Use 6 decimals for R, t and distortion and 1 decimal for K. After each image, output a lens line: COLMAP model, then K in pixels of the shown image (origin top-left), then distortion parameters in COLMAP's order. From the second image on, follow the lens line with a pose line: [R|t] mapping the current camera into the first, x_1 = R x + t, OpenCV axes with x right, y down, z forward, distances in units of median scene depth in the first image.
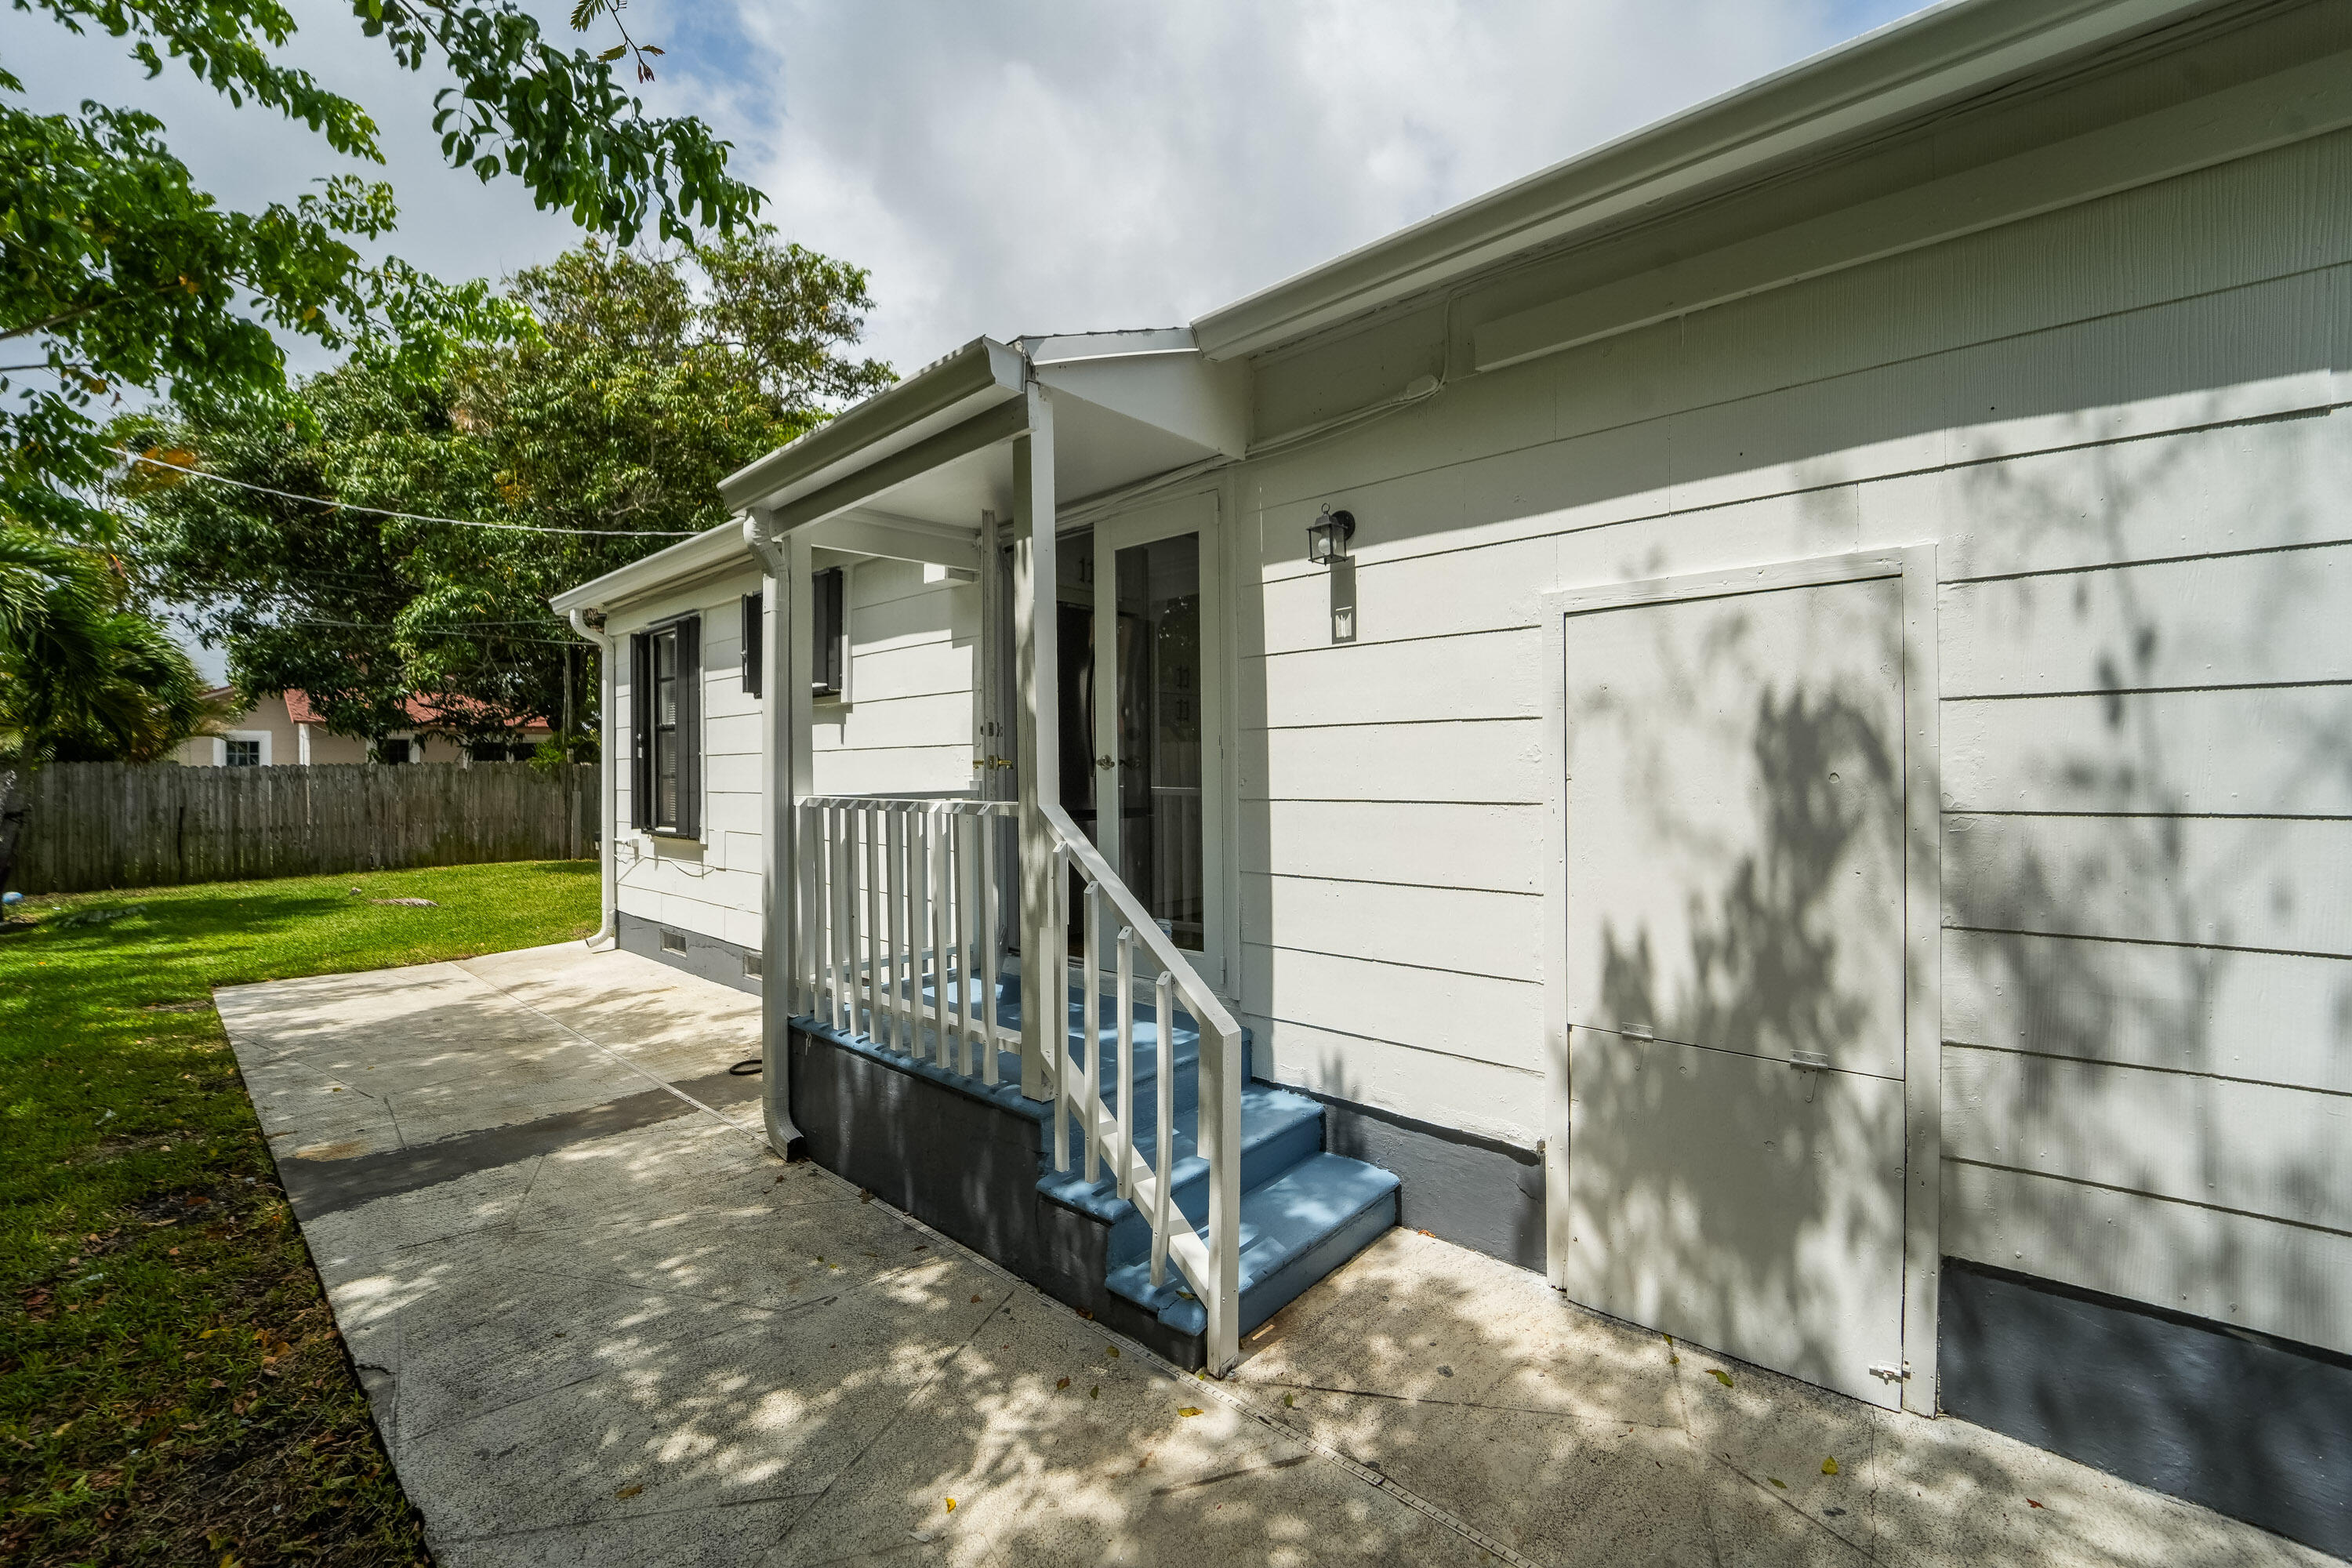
lens RADIAL K [[979.2, 0, 1186.6], [0, 979.2, 785.6], [0, 0, 1]] dist [-0.021237, 0.000911]
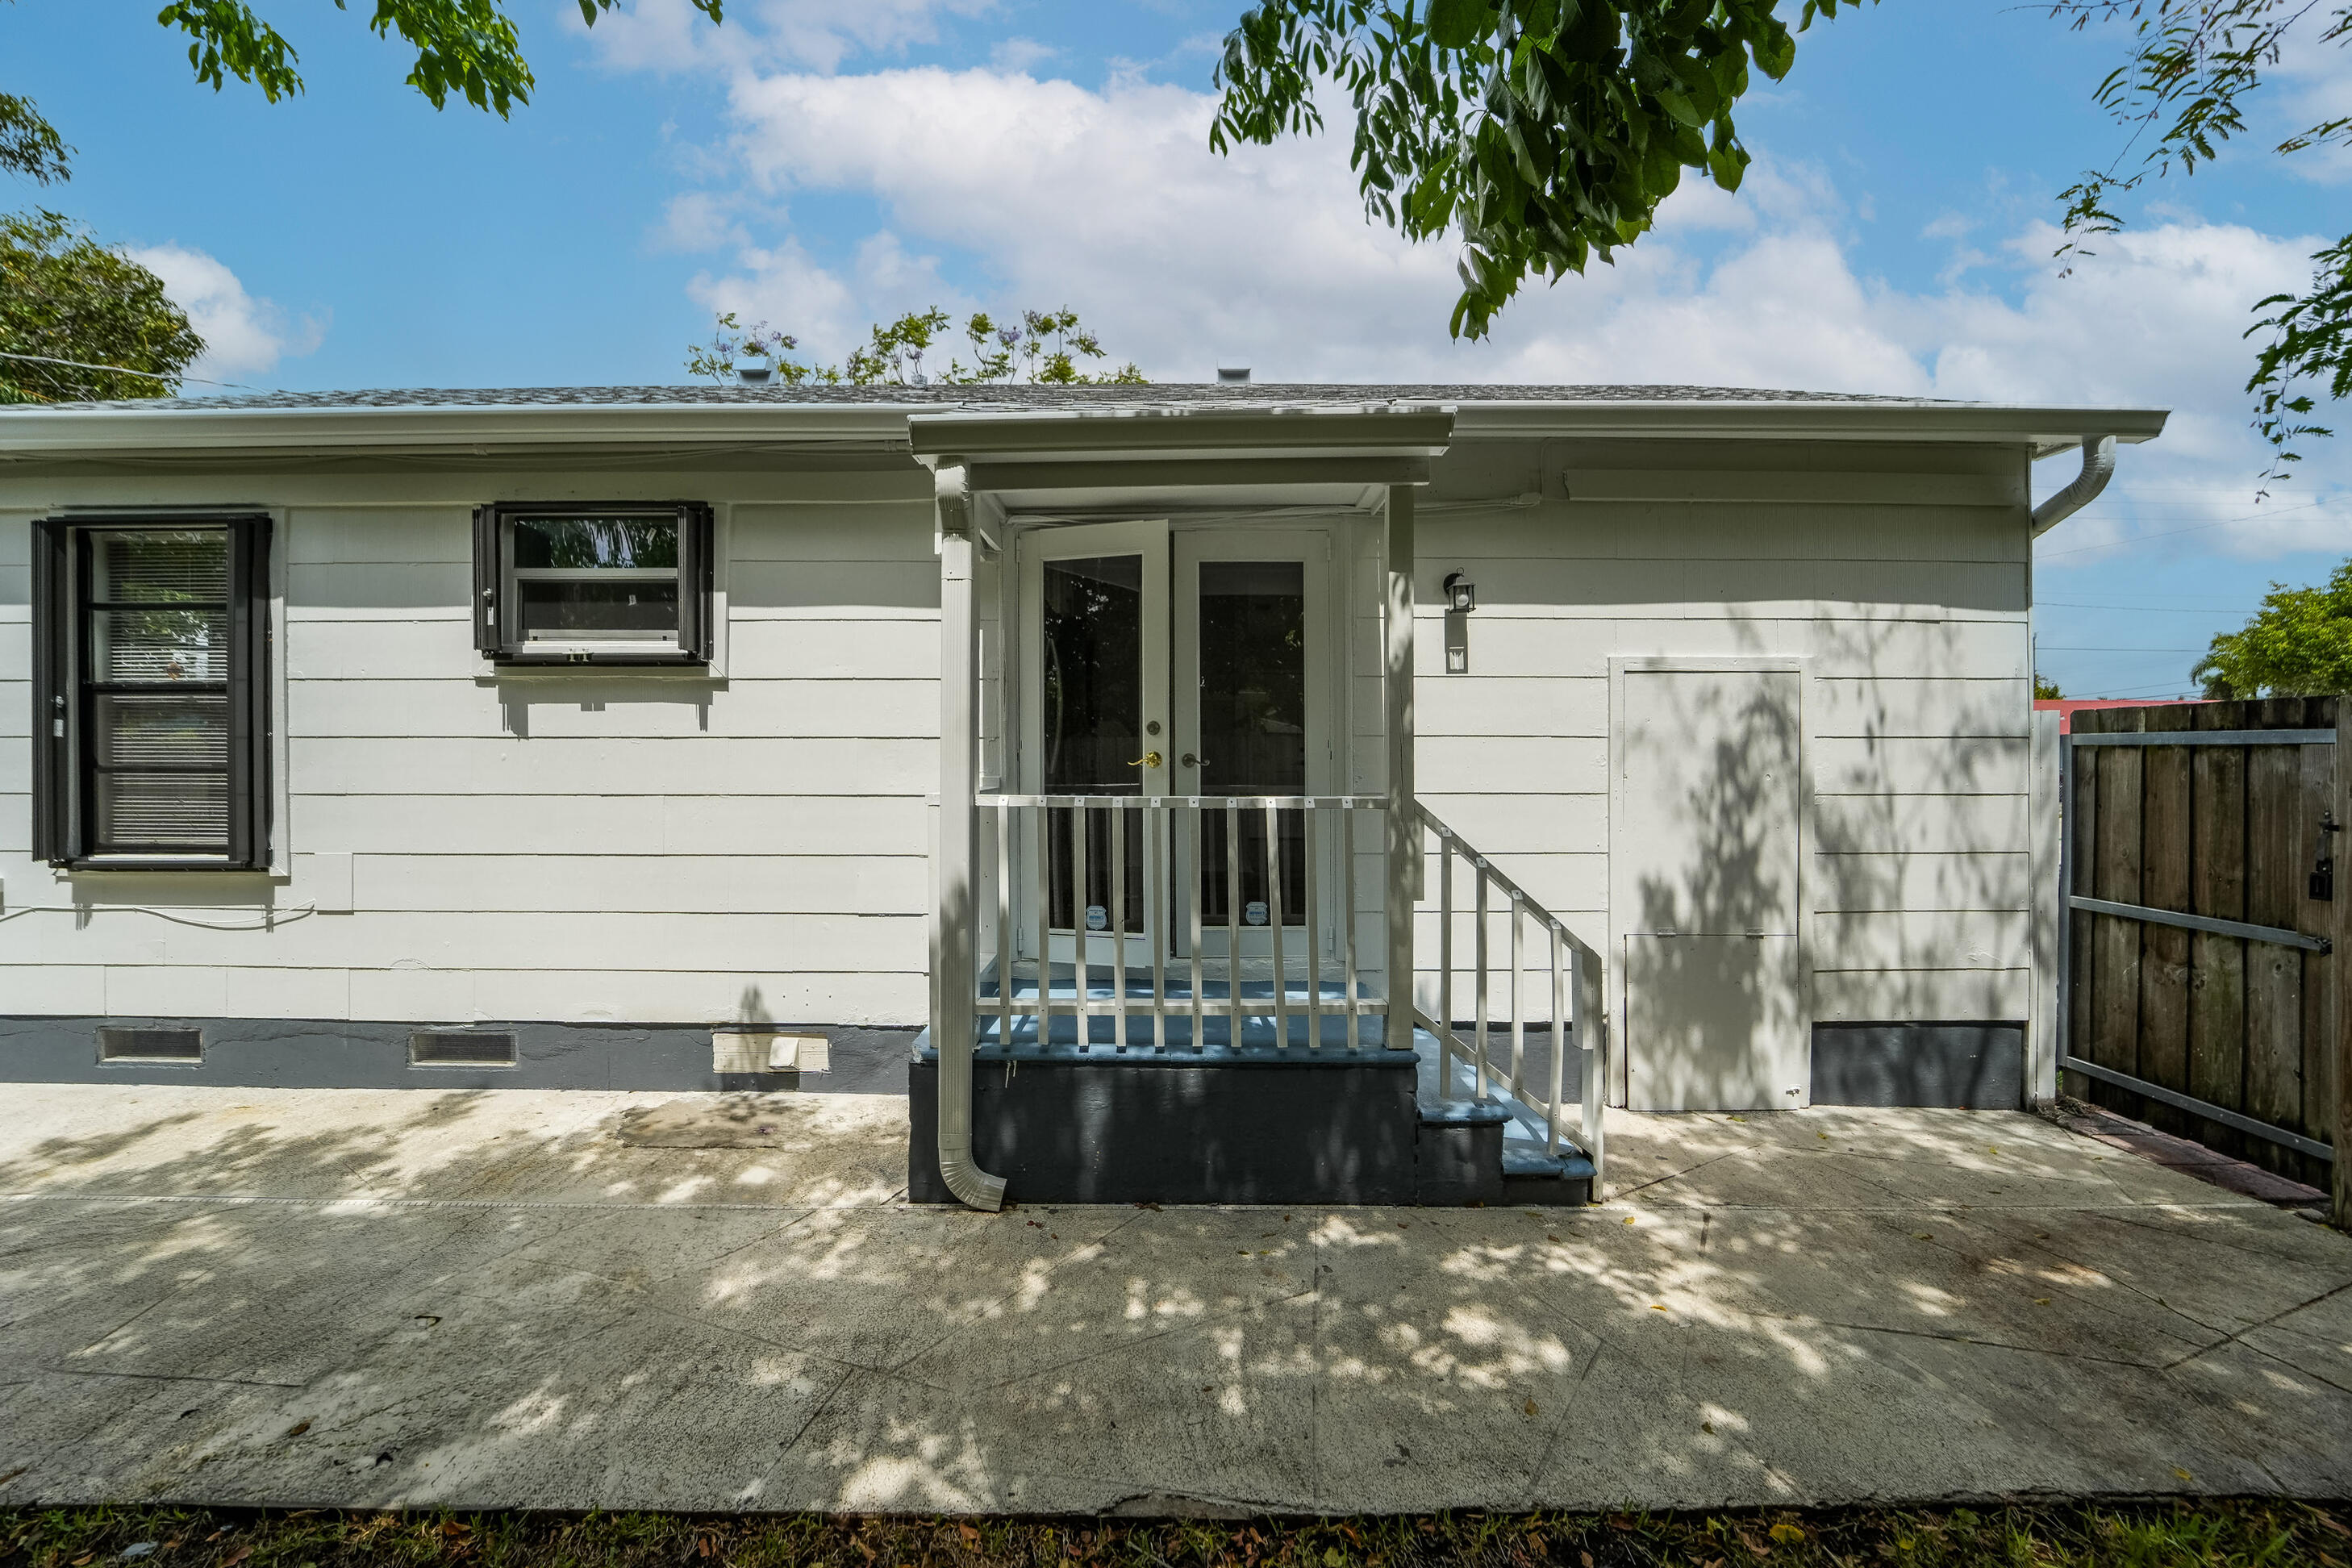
lens RADIAL K [[979.2, 0, 1208.5], [0, 979.2, 795.9], [0, 0, 1]] dist [-0.021237, 0.000911]
pose [[0.731321, -0.000390, 0.682033, -1.410037], [0.002114, 0.999996, -0.001696, 0.028358], [-0.682030, 0.002682, 0.731319, 0.382522]]
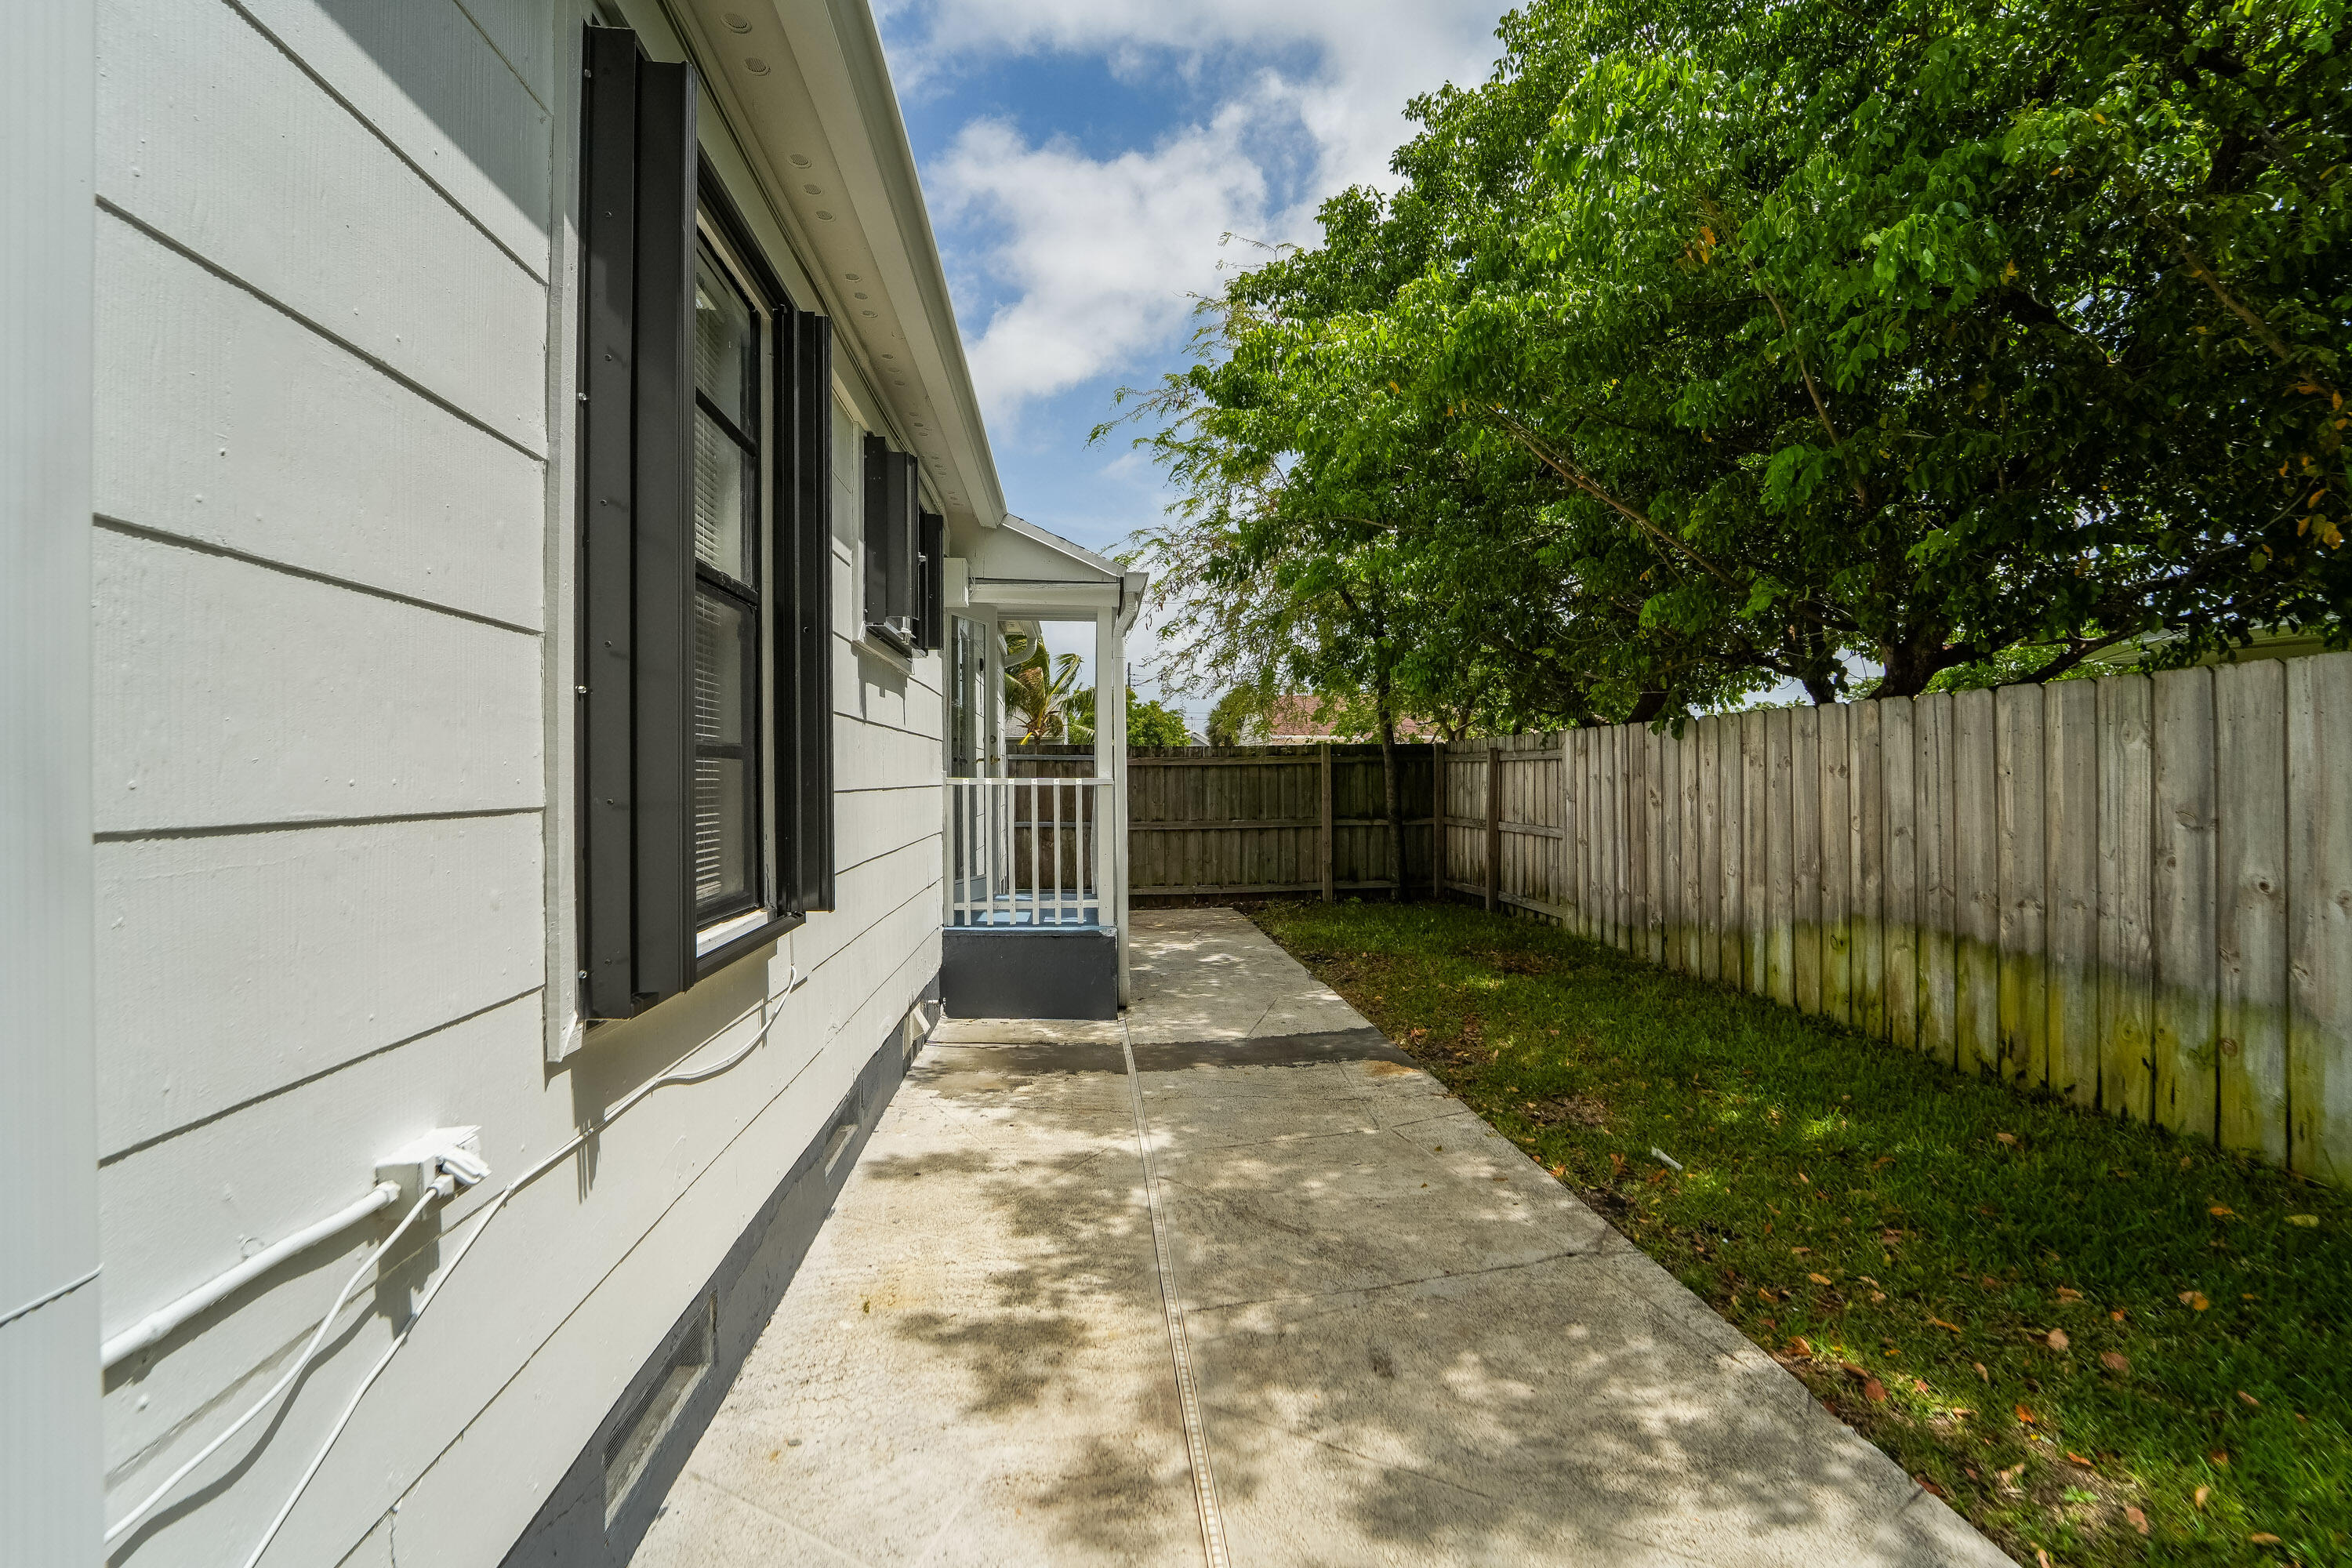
lens RADIAL K [[979.2, 0, 1172.7], [0, 979.2, 762.3], [0, 0, 1]] dist [-0.021237, 0.000911]
pose [[-0.741553, 0.012069, 0.670785, -2.488808], [0.015146, 0.999885, -0.001246, -0.011179], [-0.670723, 0.009236, -0.741650, 3.427551]]
